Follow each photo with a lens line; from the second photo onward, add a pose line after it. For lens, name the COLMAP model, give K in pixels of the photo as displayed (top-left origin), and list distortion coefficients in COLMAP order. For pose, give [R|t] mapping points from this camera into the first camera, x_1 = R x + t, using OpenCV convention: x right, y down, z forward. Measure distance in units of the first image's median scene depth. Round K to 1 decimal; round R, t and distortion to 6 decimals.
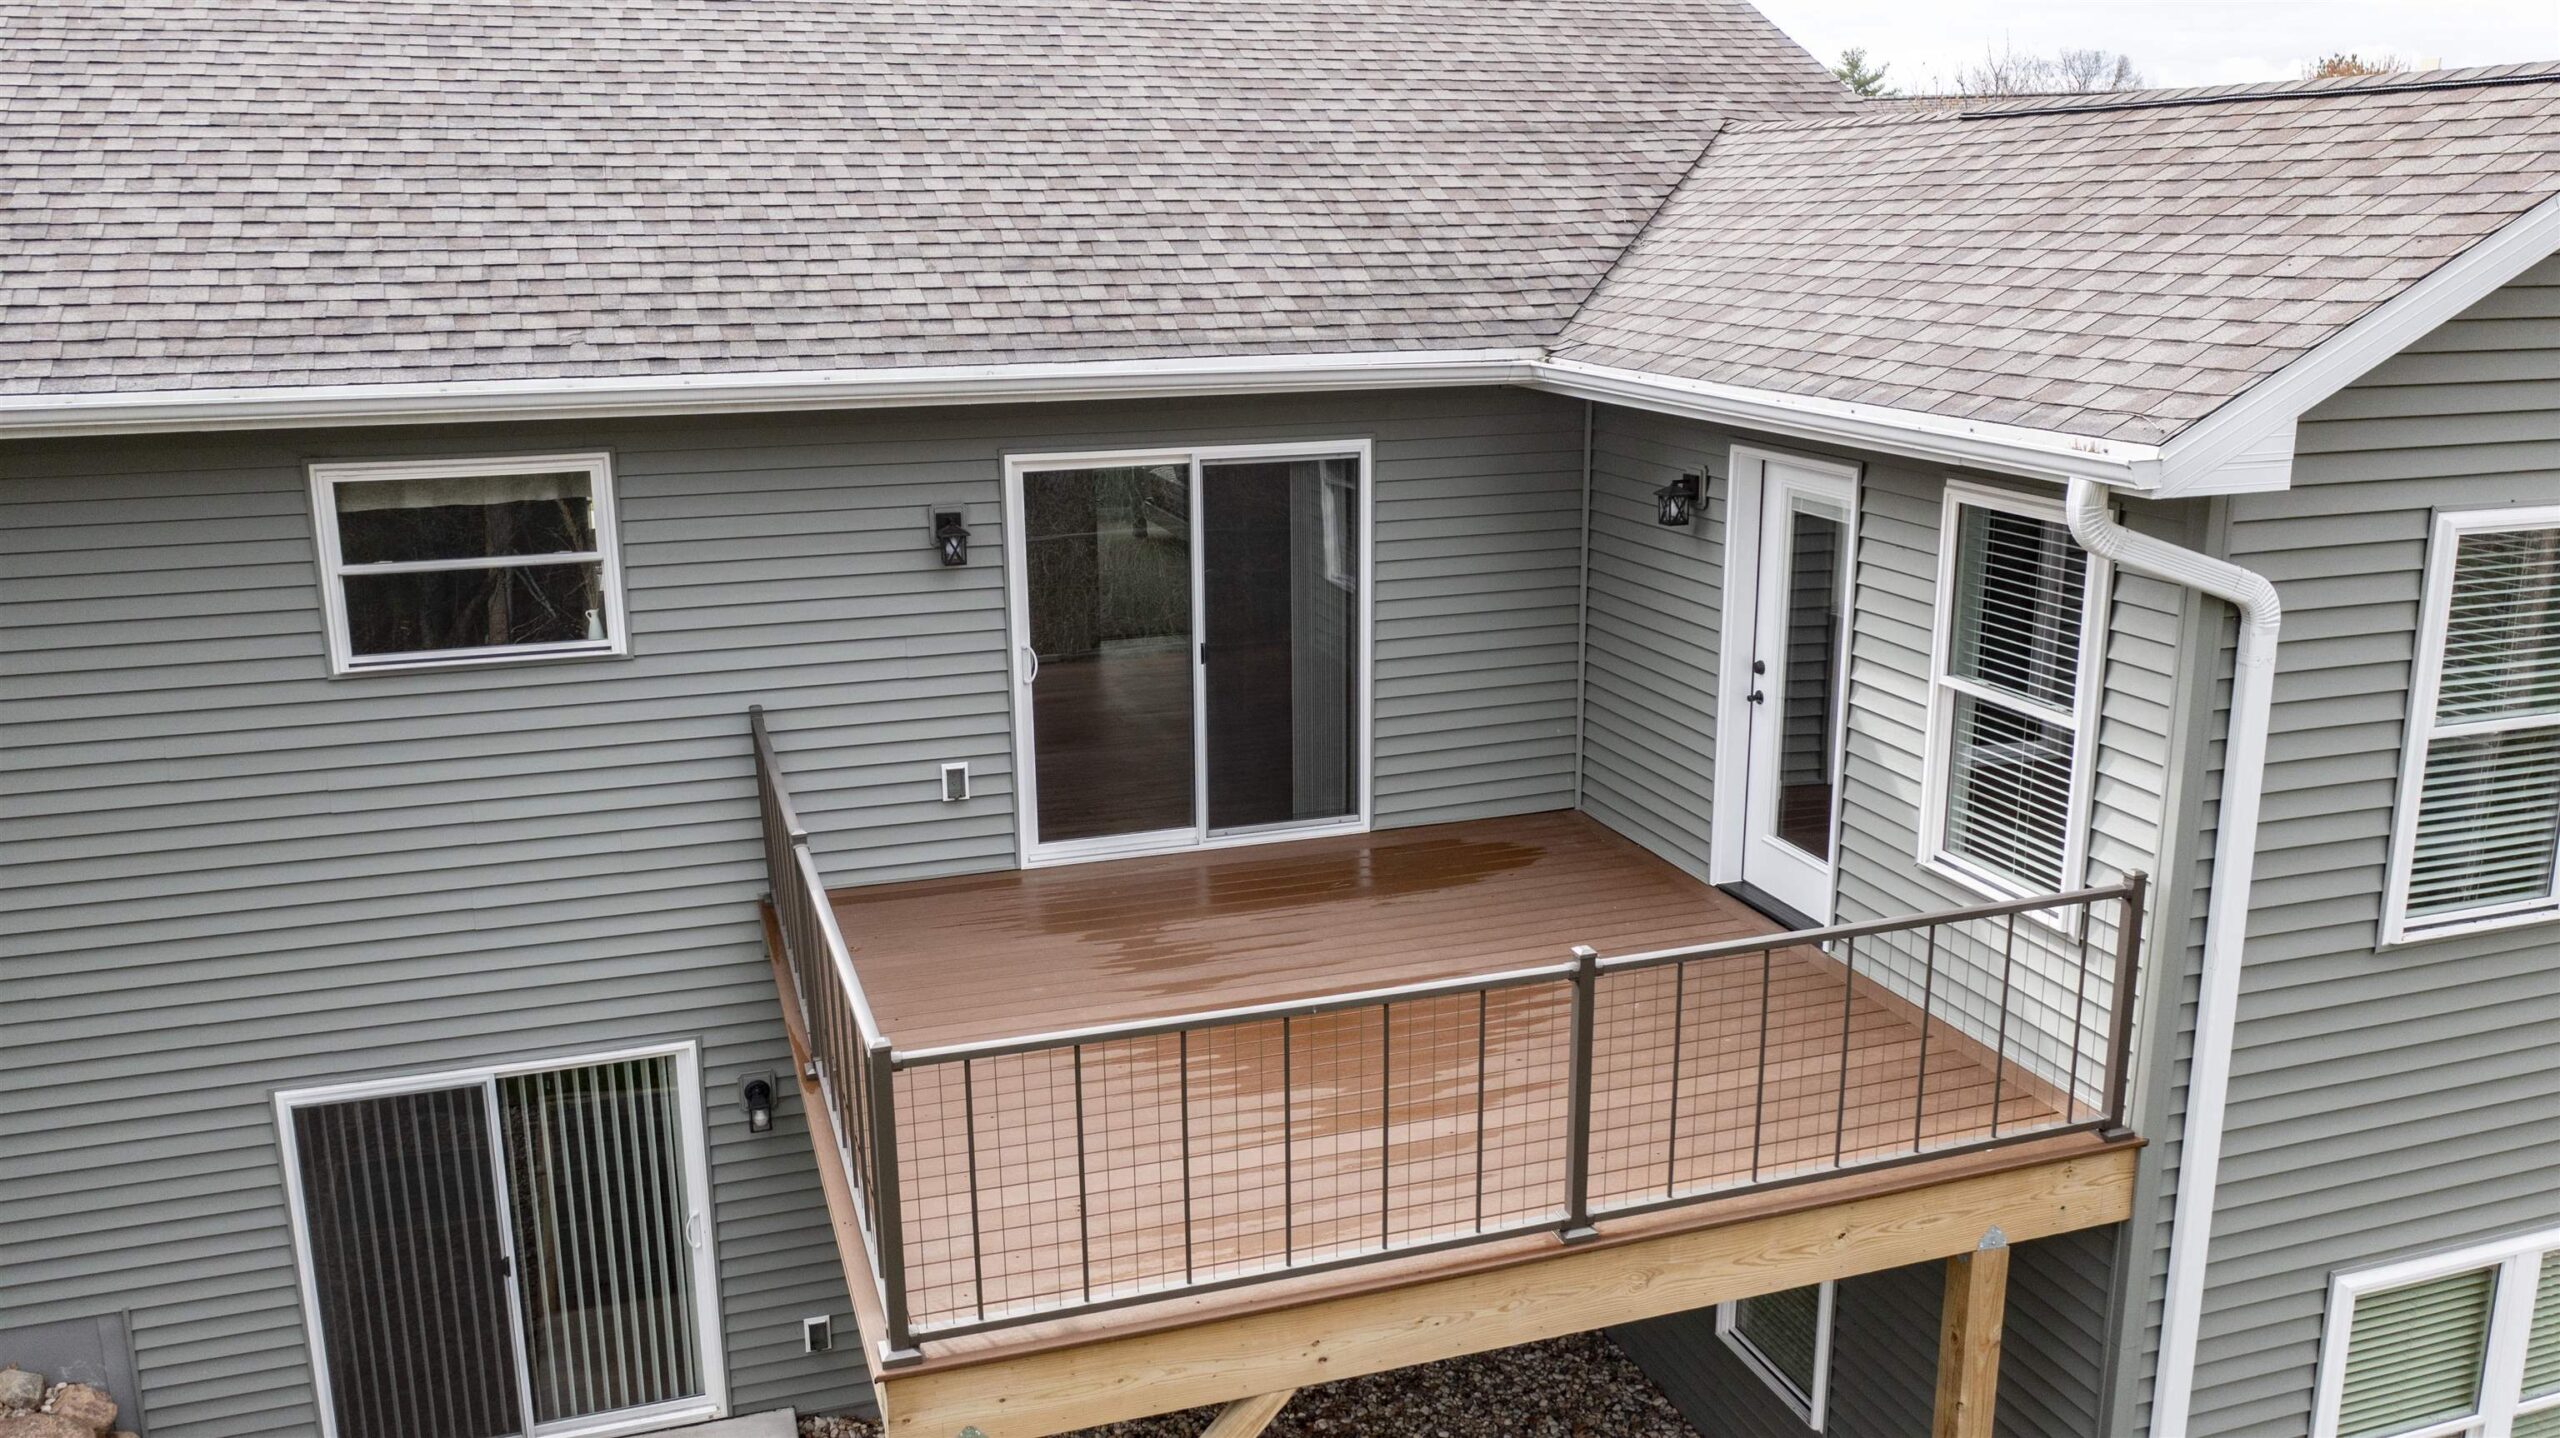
lens RADIAL K [[2022.3, 0, 1275.5], [0, 2022.3, 726.4], [0, 0, 1]] dist [-0.014687, 0.004043]
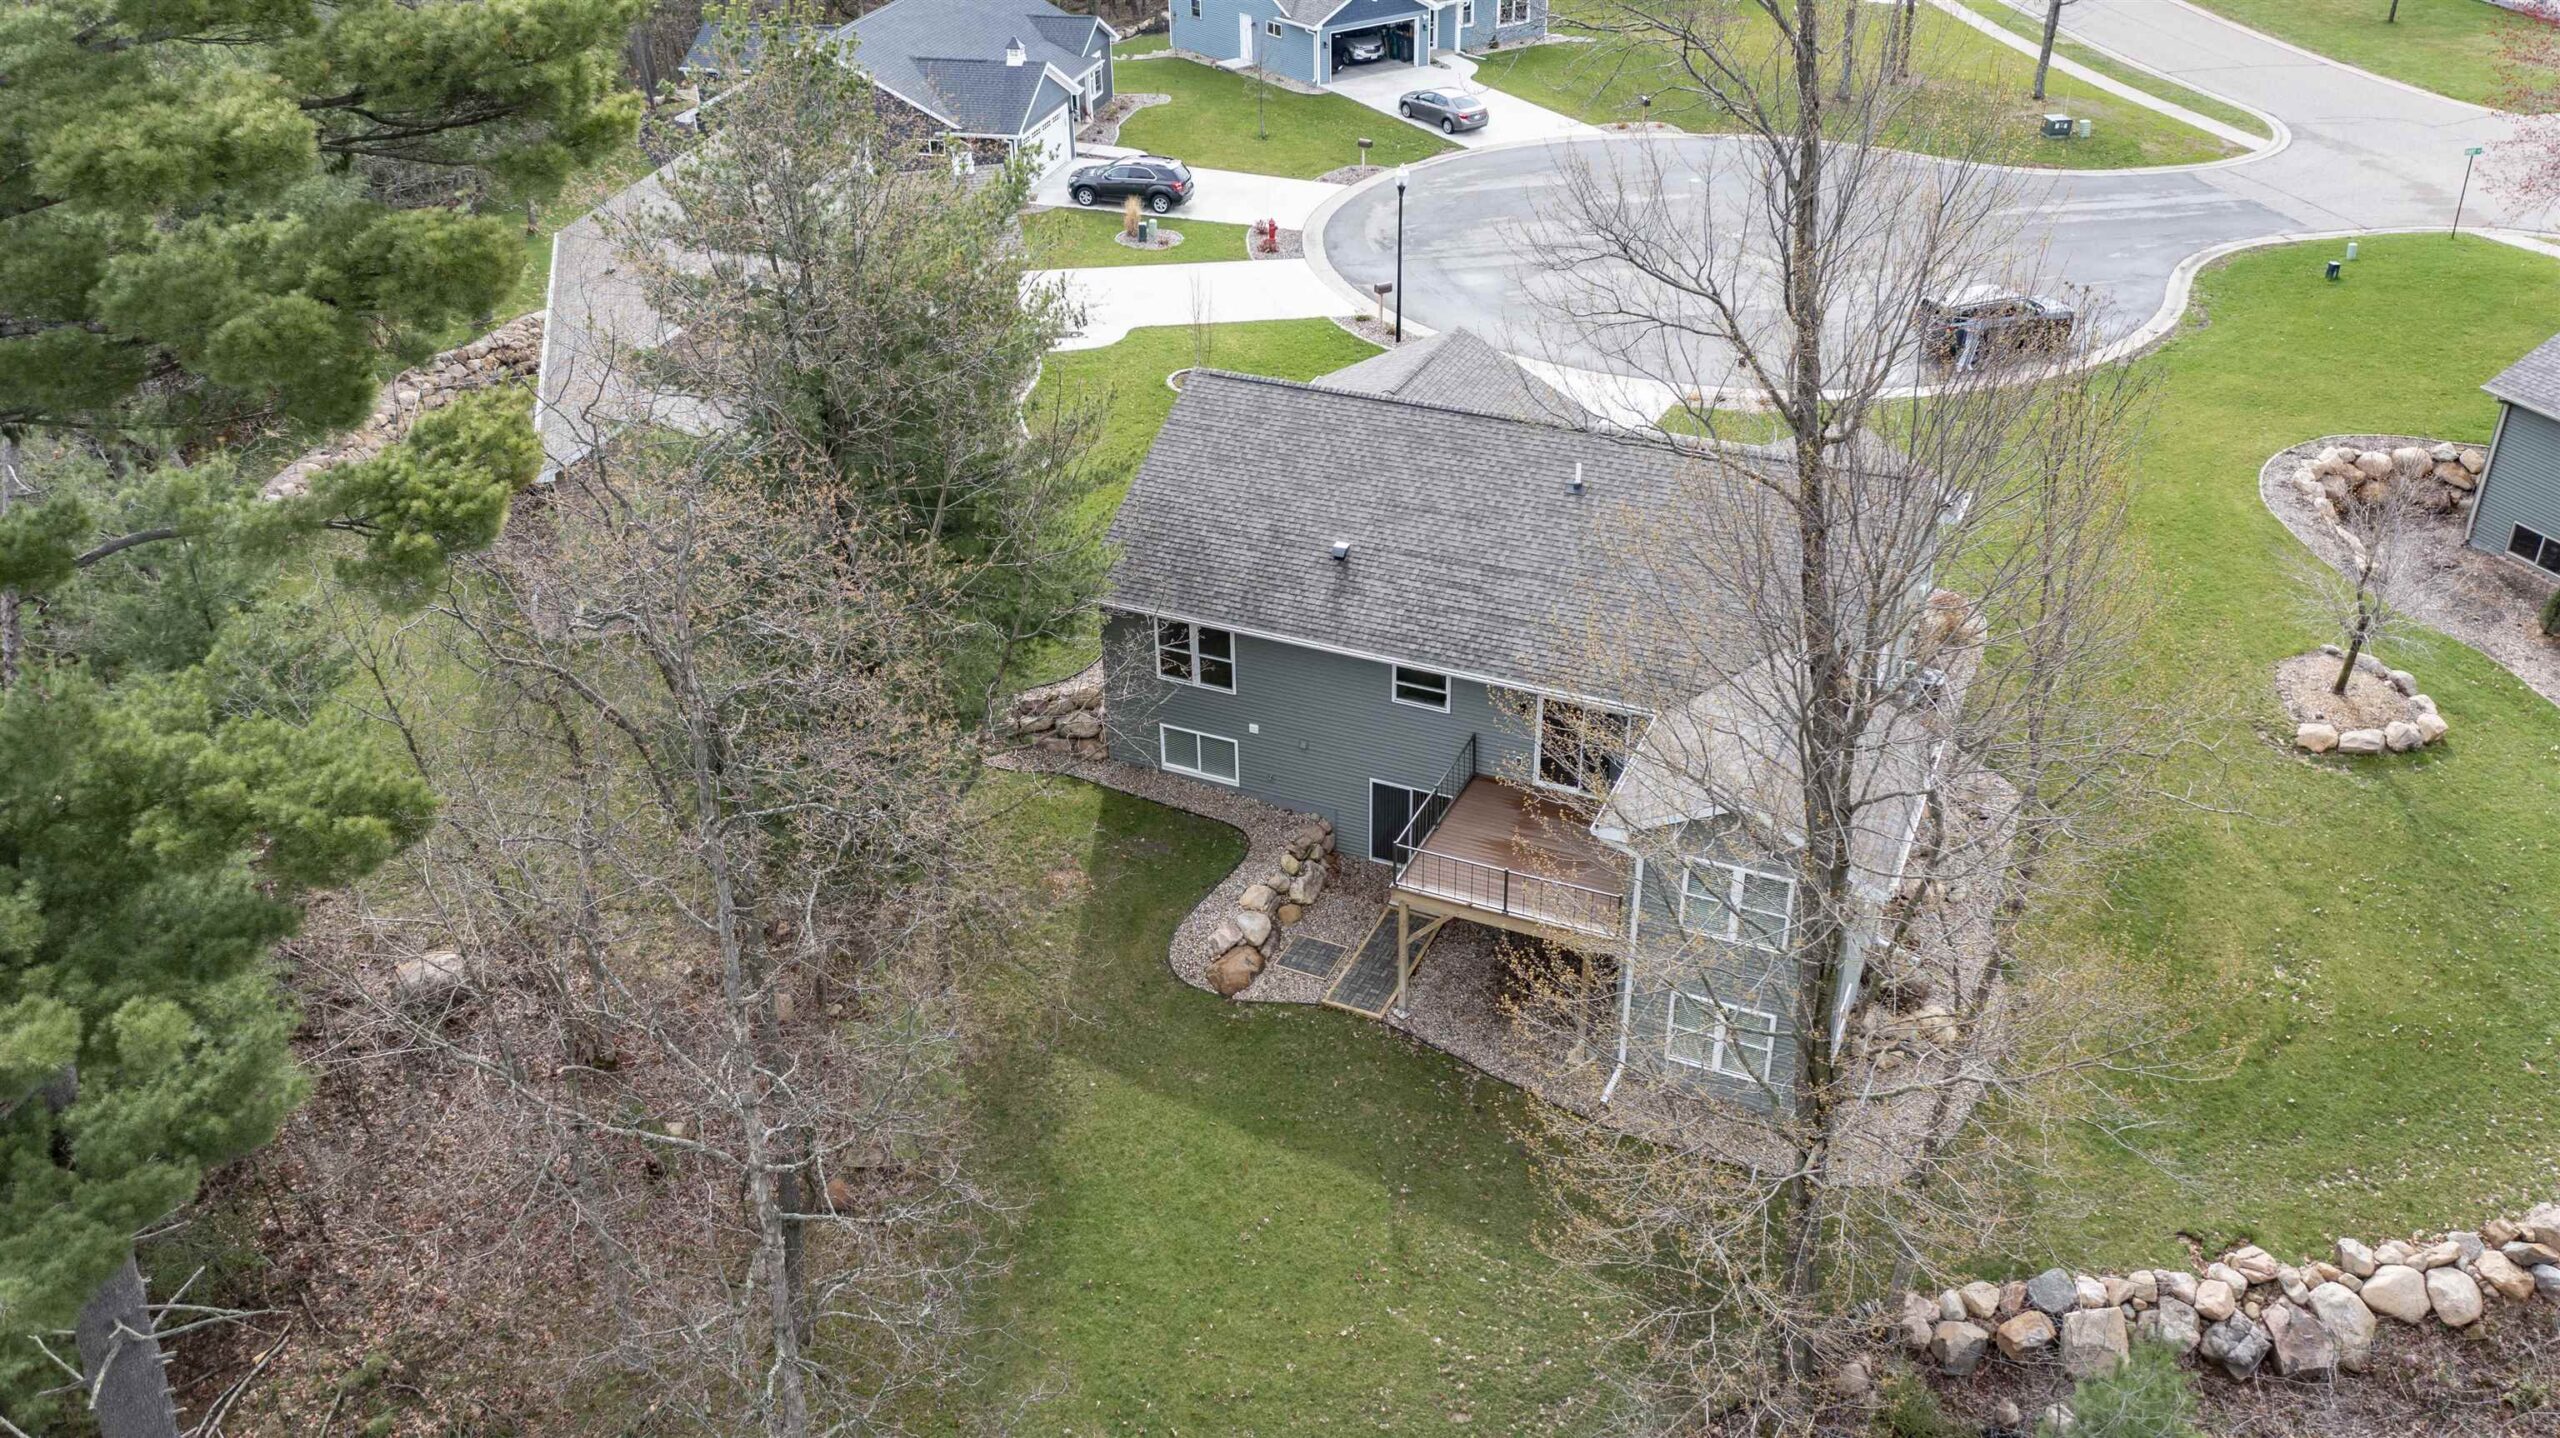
lens RADIAL K [[2022.3, 0, 1275.5], [0, 2022.3, 726.4], [0, 0, 1]] dist [-0.014687, 0.004043]
pose [[0.731609, 0.344104, -0.588507, 1.972332], [-0.156707, 0.925032, 0.346061, -1.457431], [0.663469, -0.160958, 0.730686, -2.427395]]
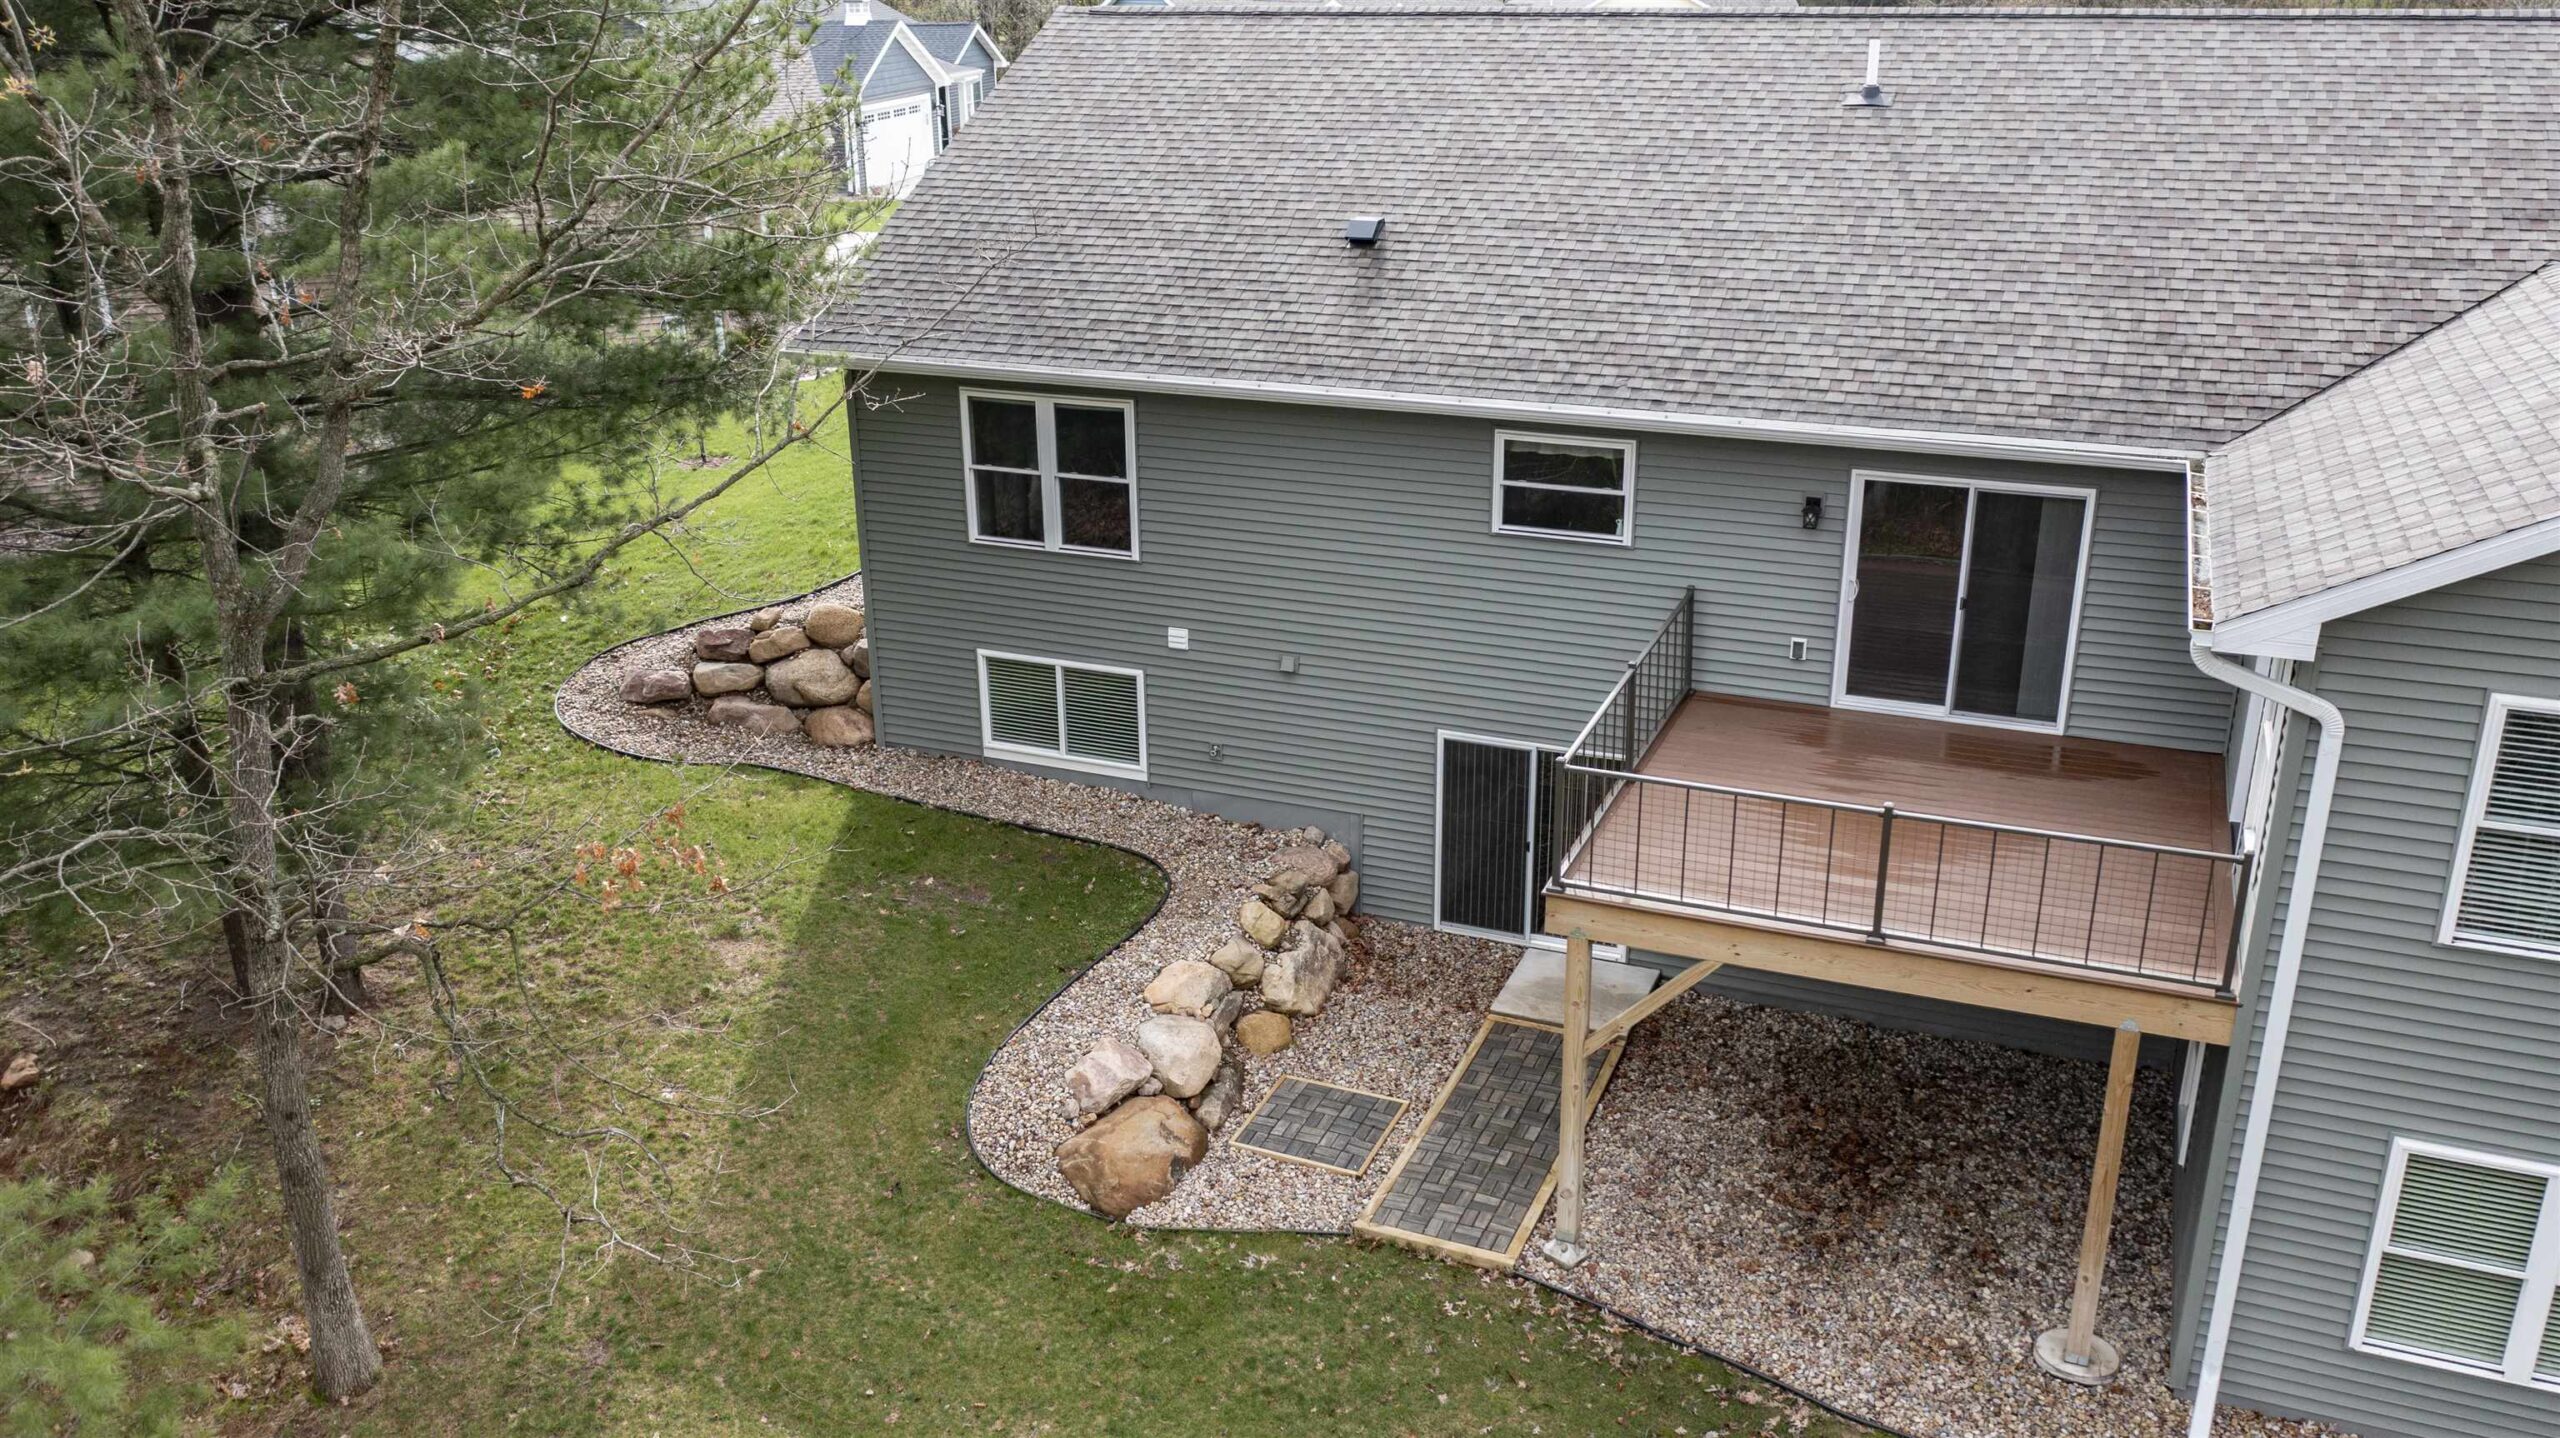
lens RADIAL K [[2022.3, 0, 1275.5], [0, 2022.3, 726.4], [0, 0, 1]] dist [-0.014687, 0.004043]
pose [[0.755894, 0.236284, -0.610569, 0.614867], [-0.156131, 0.970753, 0.182379, -0.164388], [0.635805, -0.042531, 0.770677, -0.661898]]
